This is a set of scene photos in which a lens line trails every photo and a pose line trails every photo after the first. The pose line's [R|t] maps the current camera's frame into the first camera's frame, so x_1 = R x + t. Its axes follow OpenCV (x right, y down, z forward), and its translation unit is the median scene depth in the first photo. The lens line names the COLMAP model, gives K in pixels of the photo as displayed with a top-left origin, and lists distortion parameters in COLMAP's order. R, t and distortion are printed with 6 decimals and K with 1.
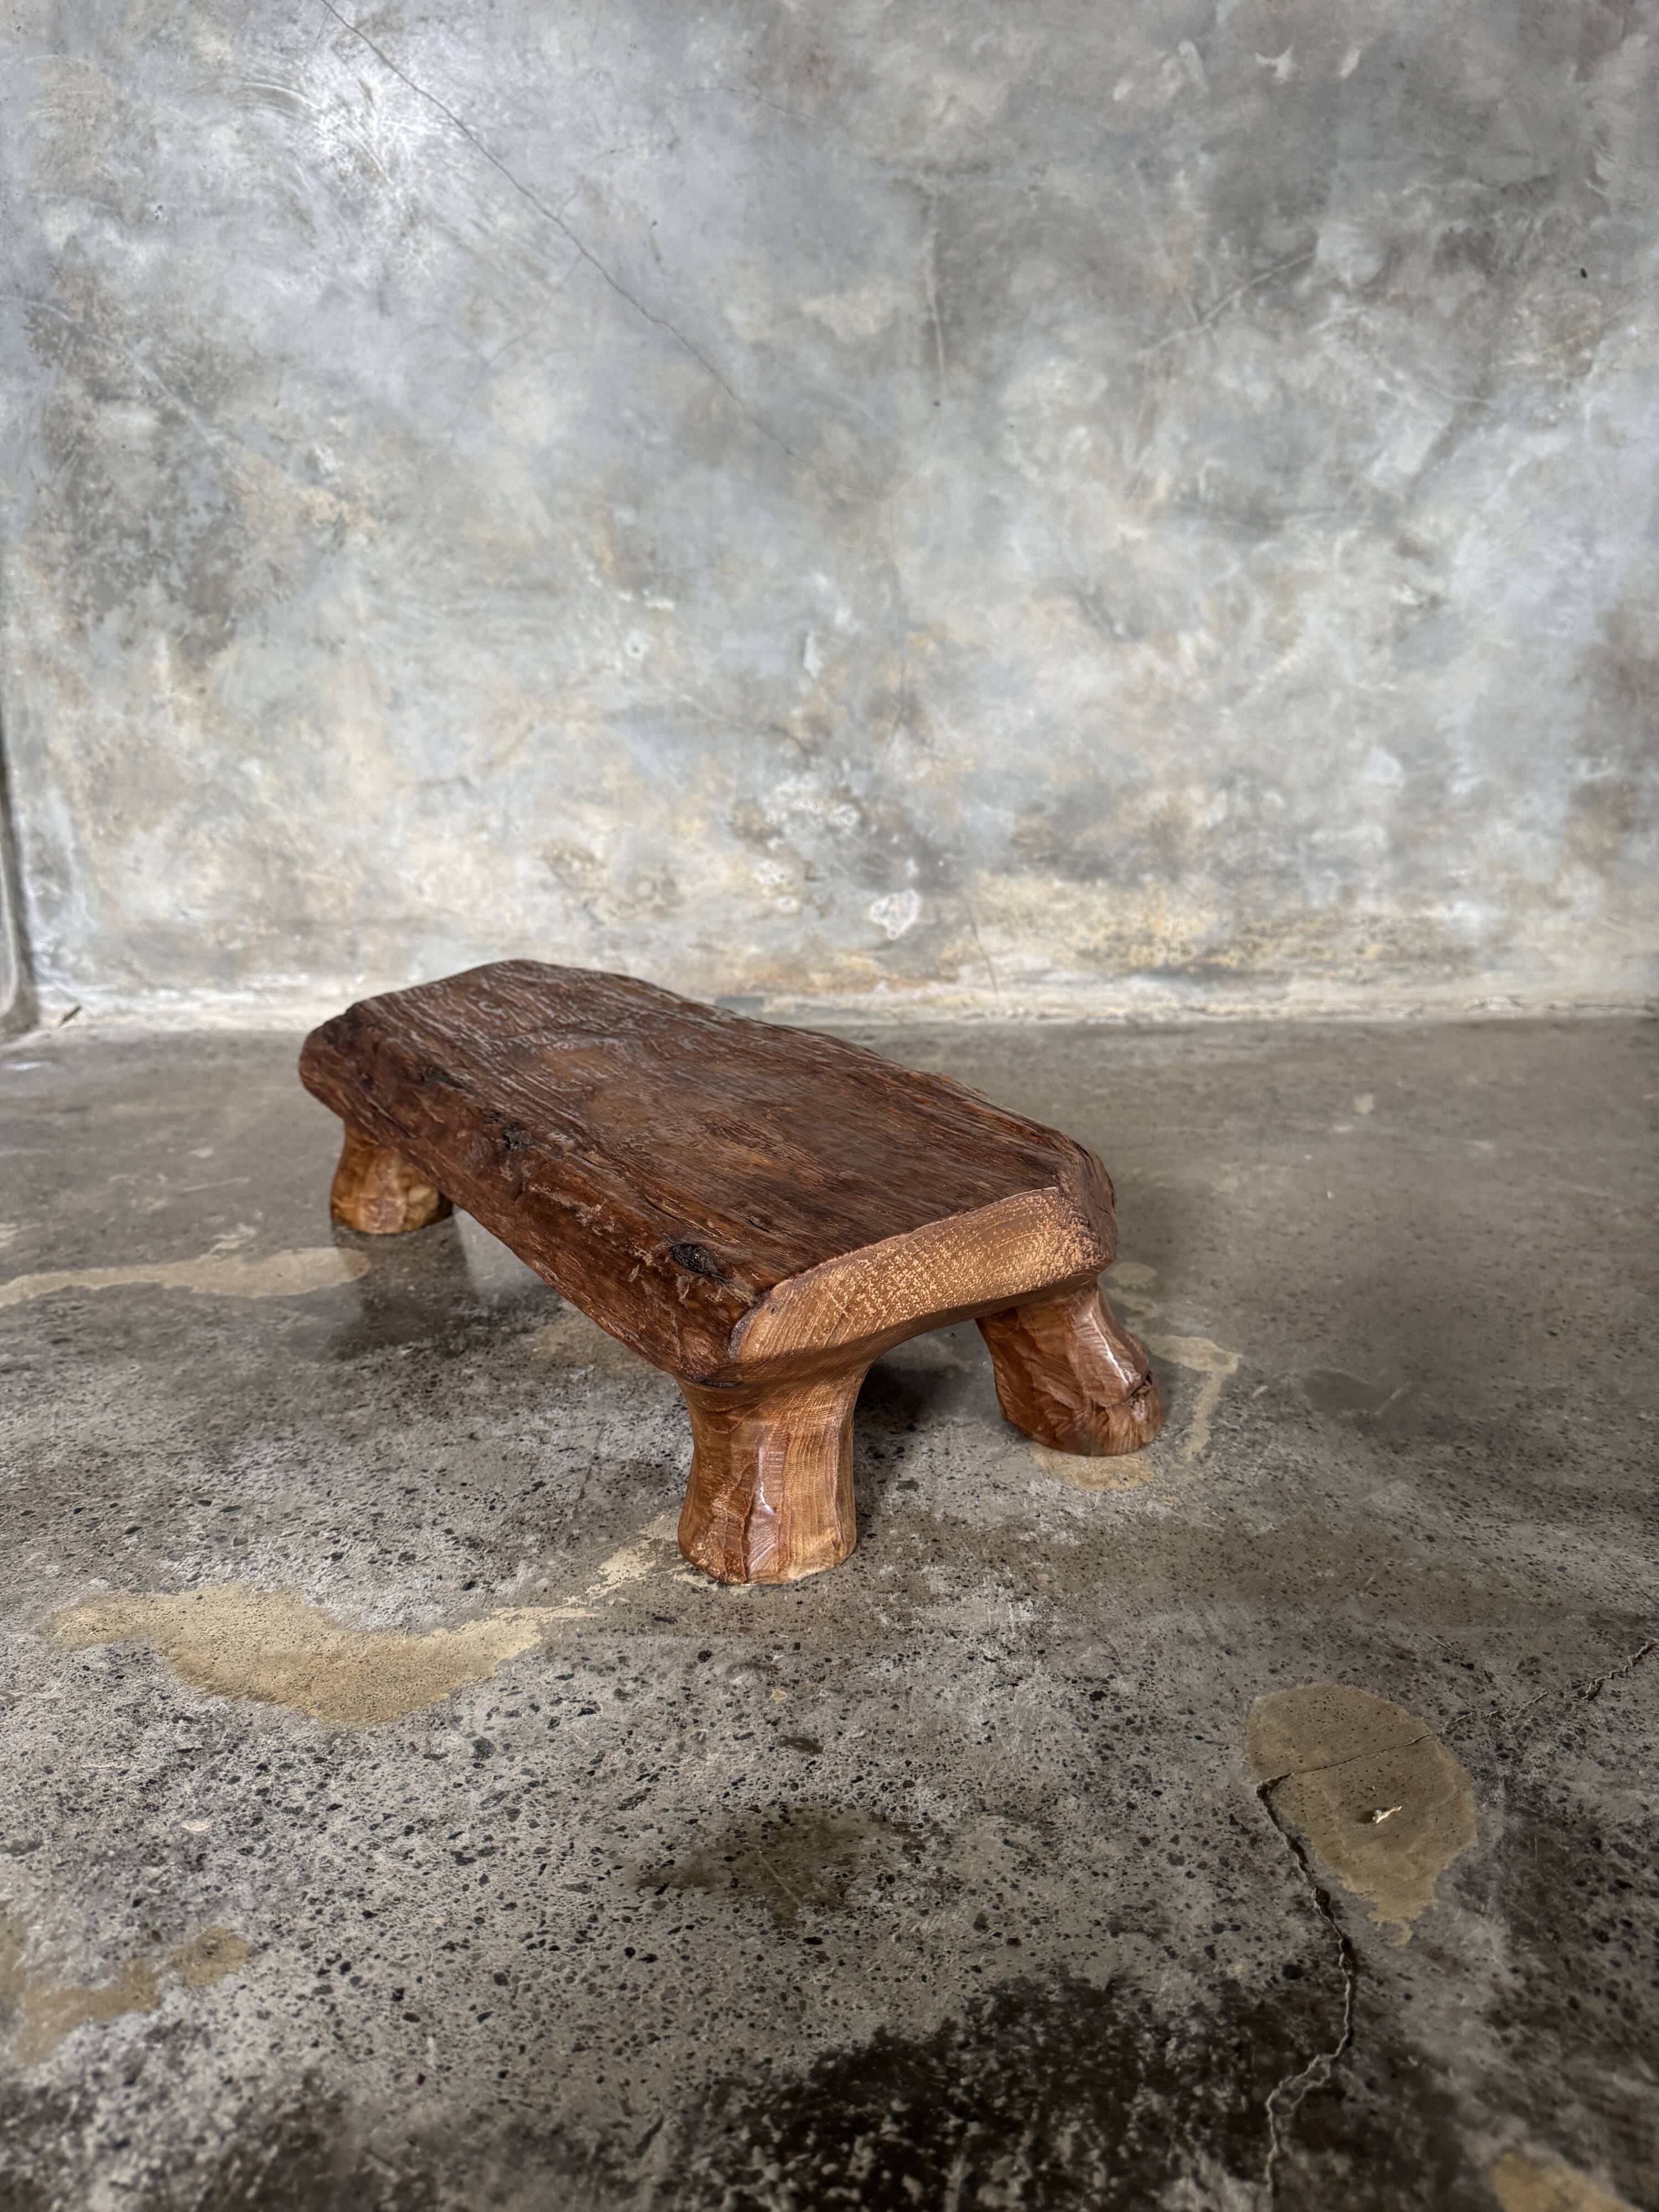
lens RADIAL K [[1642.0, 0, 832.8], [0, 1642.0, 1107.4], [0, 0, 1]] dist [-0.016465, -0.001011]
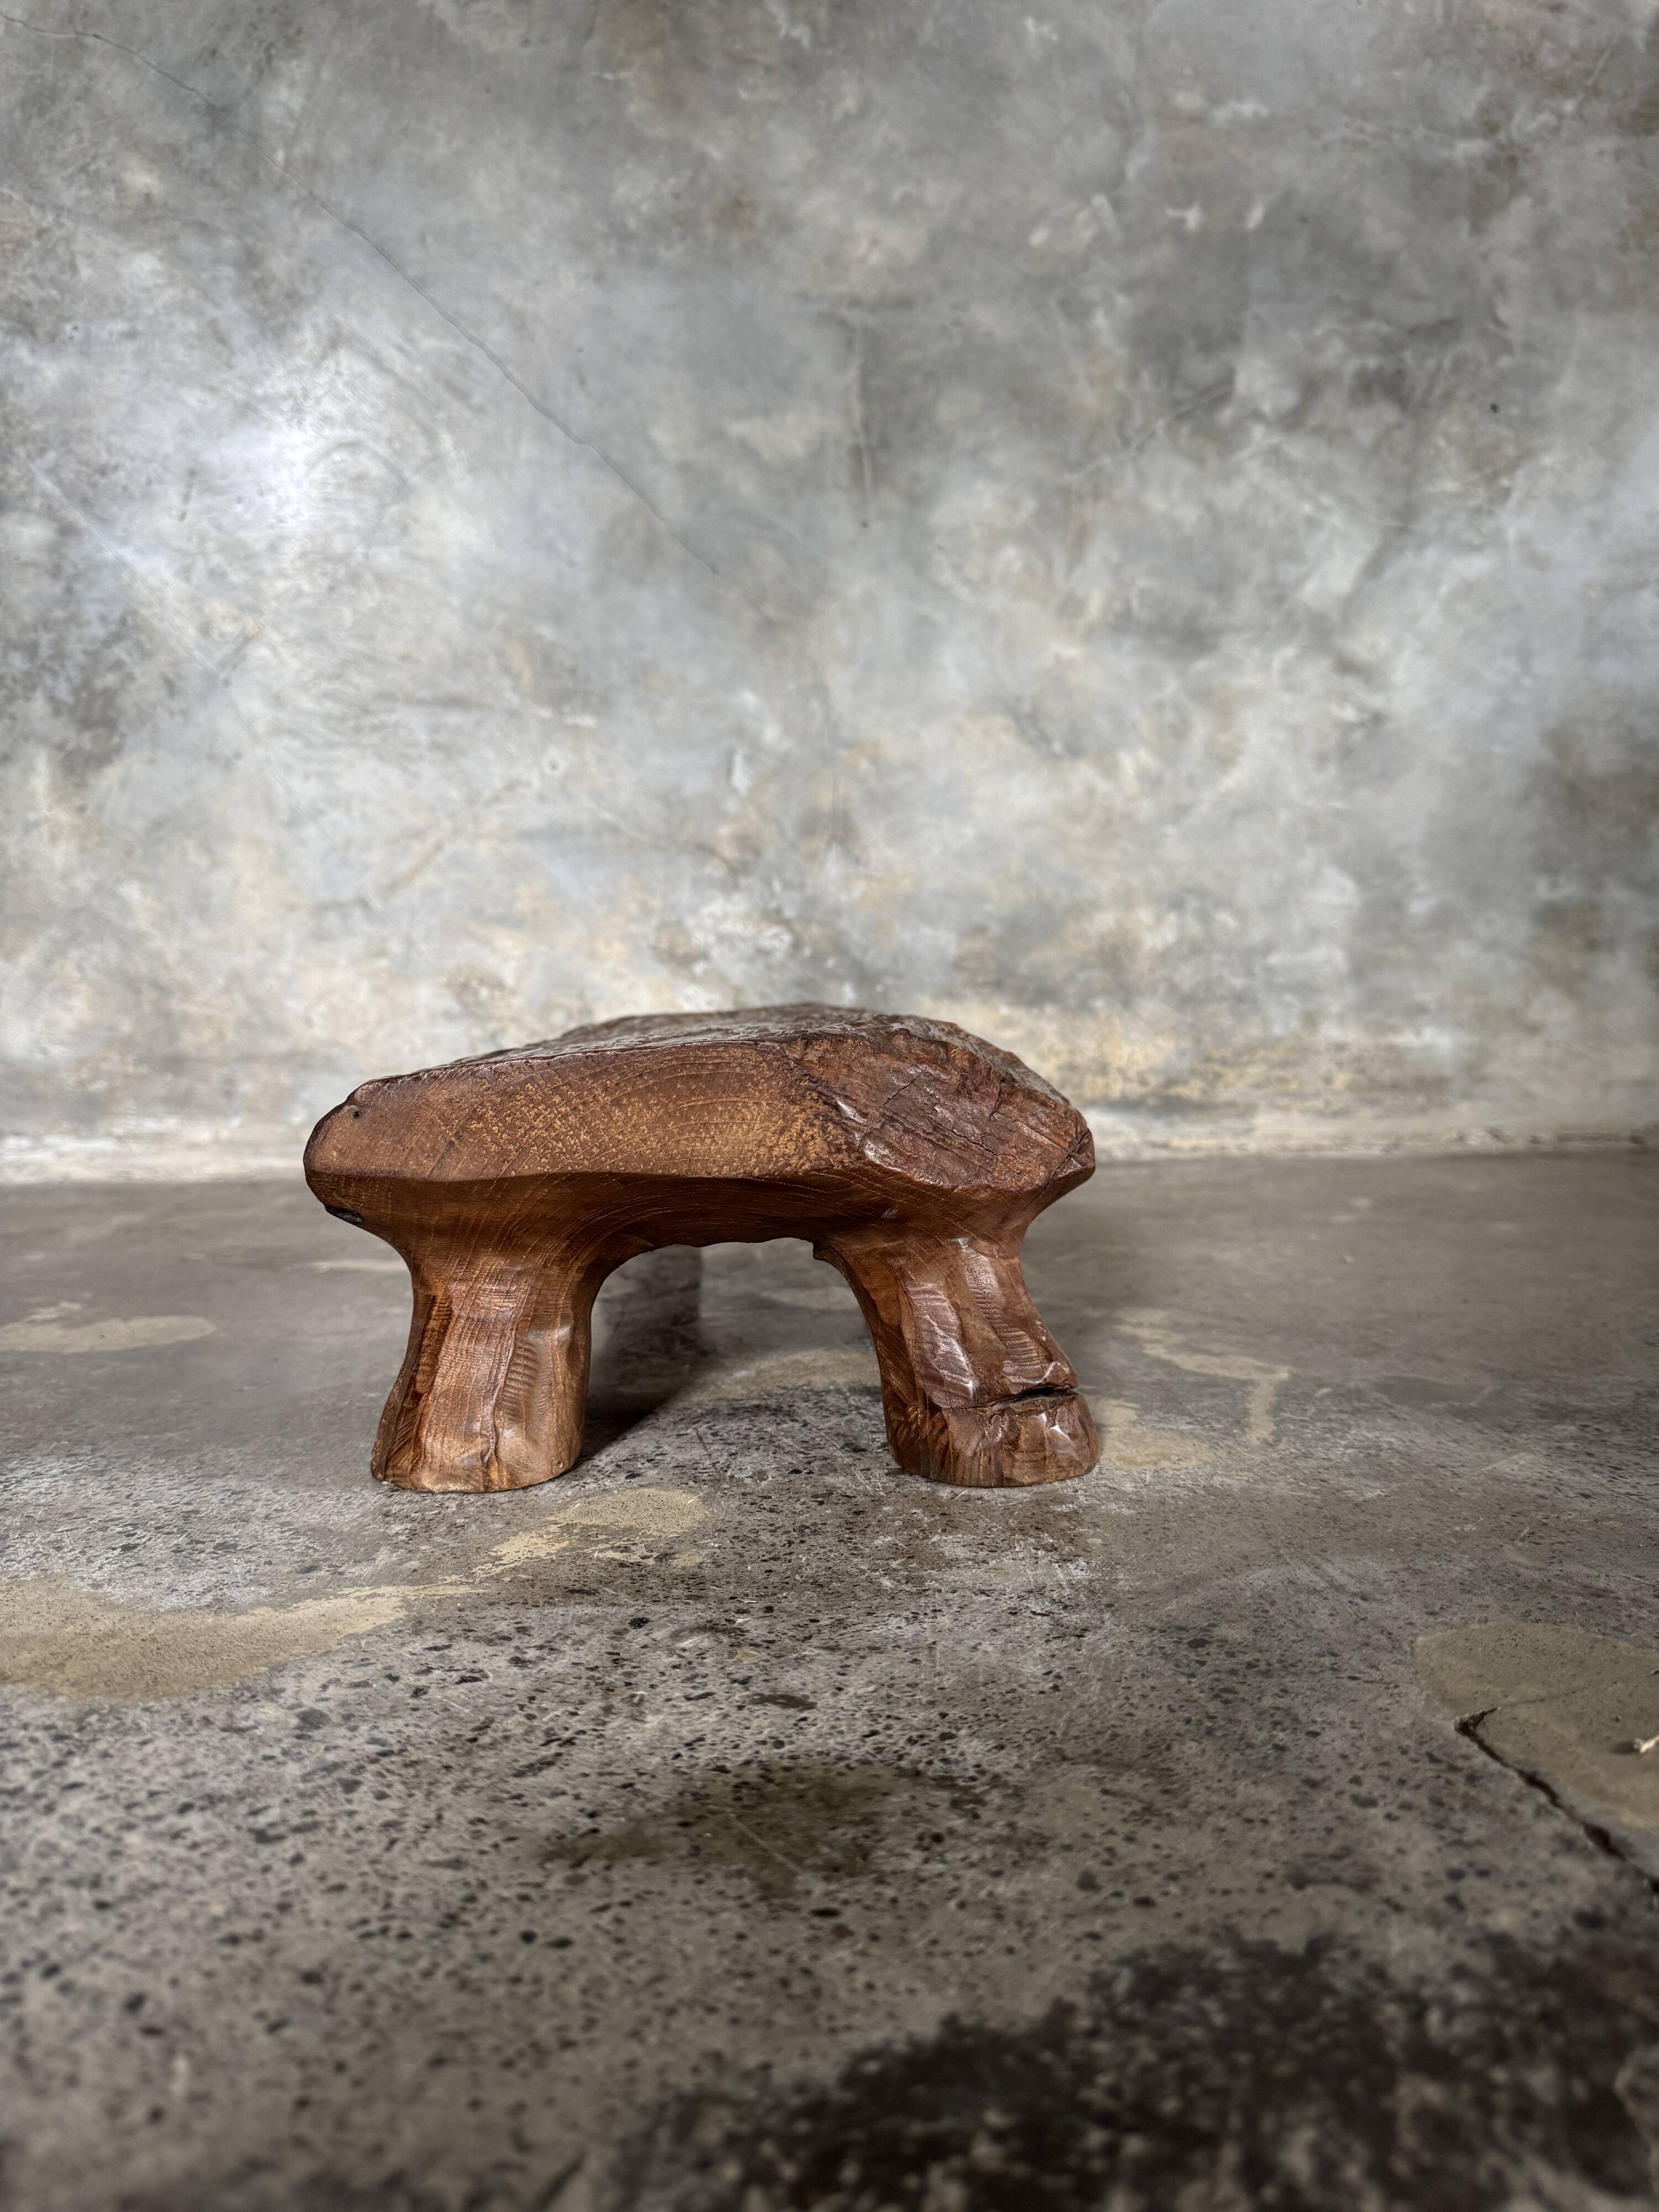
lens RADIAL K [[1647.9, 0, 828.1], [0, 1647.9, 1085.9], [0, 0, 1]] dist [-0.019148, -0.002674]
pose [[0.998523, -0.007537, 0.053810, -0.036638], [0.019236, 0.975228, -0.220365, 0.295397], [-0.050817, 0.221074, 0.973932, 0.279988]]
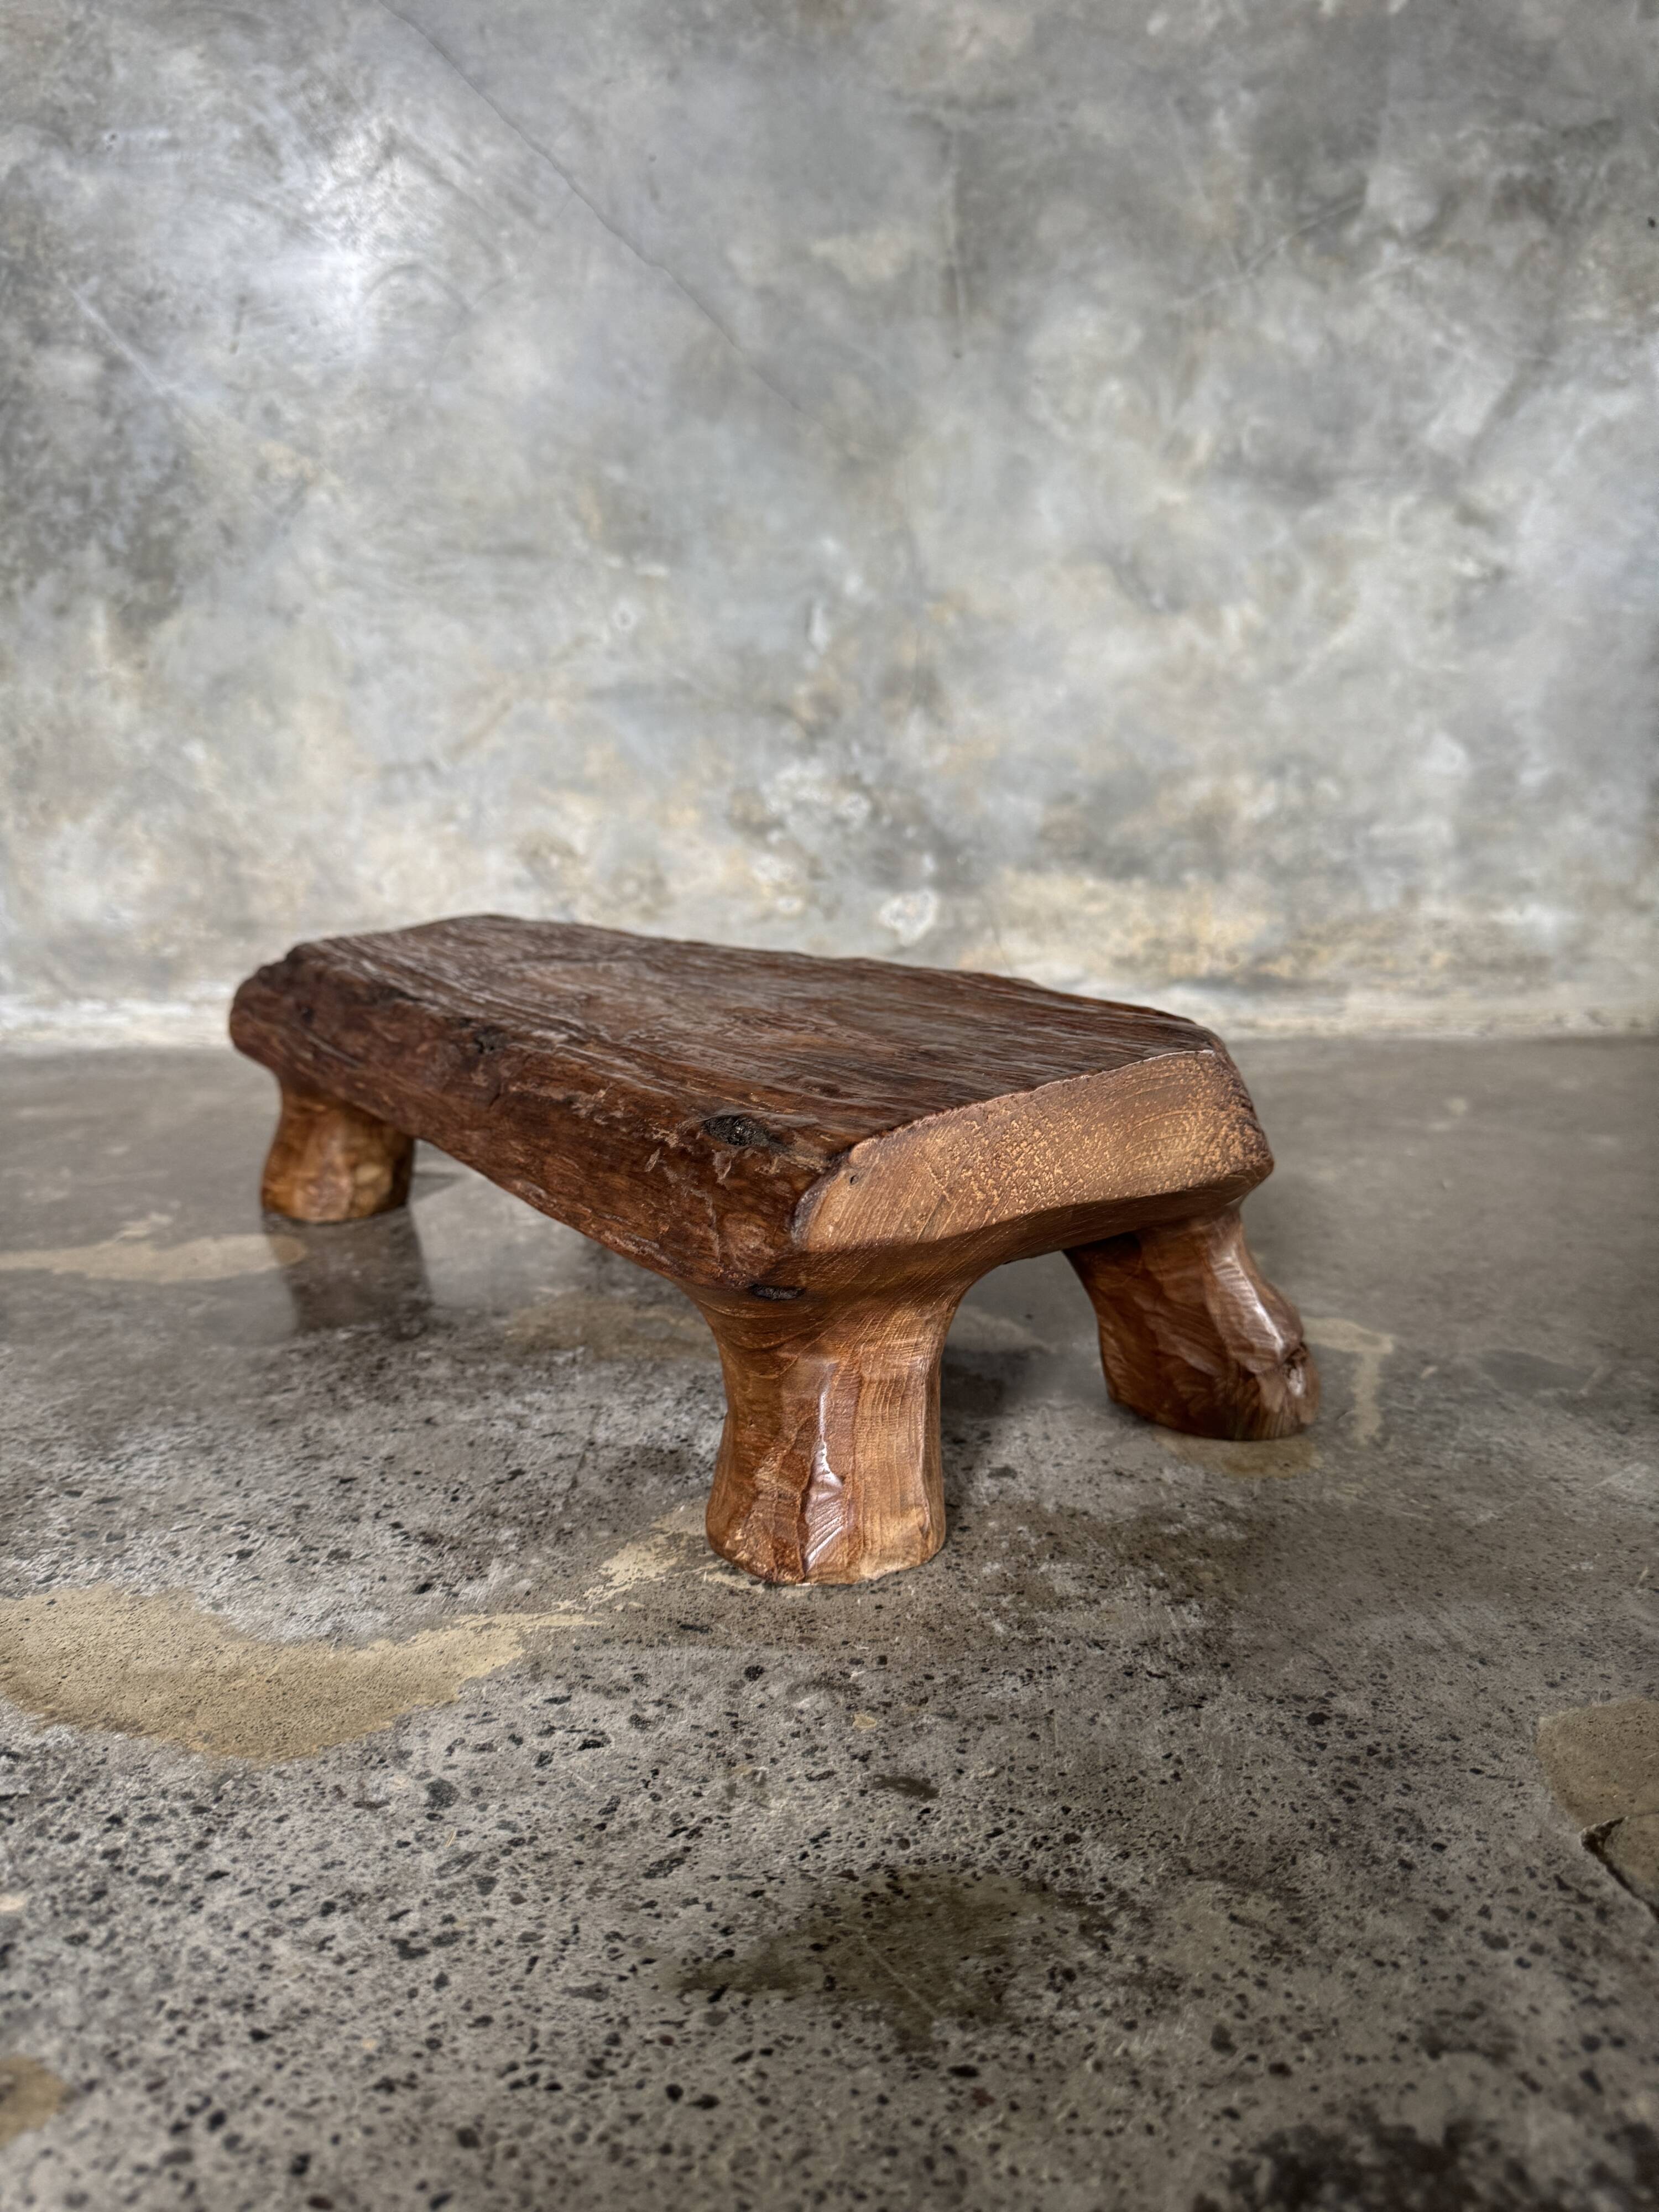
lens RADIAL K [[1658.2, 0, 822.5], [0, 1658.2, 1106.3], [0, 0, 1]] dist [-0.037901, 0.016533]
pose [[0.999857, 0.001487, 0.016833, -0.067539], [-0.000090, 0.996578, -0.082658, 0.165180], [-0.016899, 0.082644, 0.996436, 0.293942]]
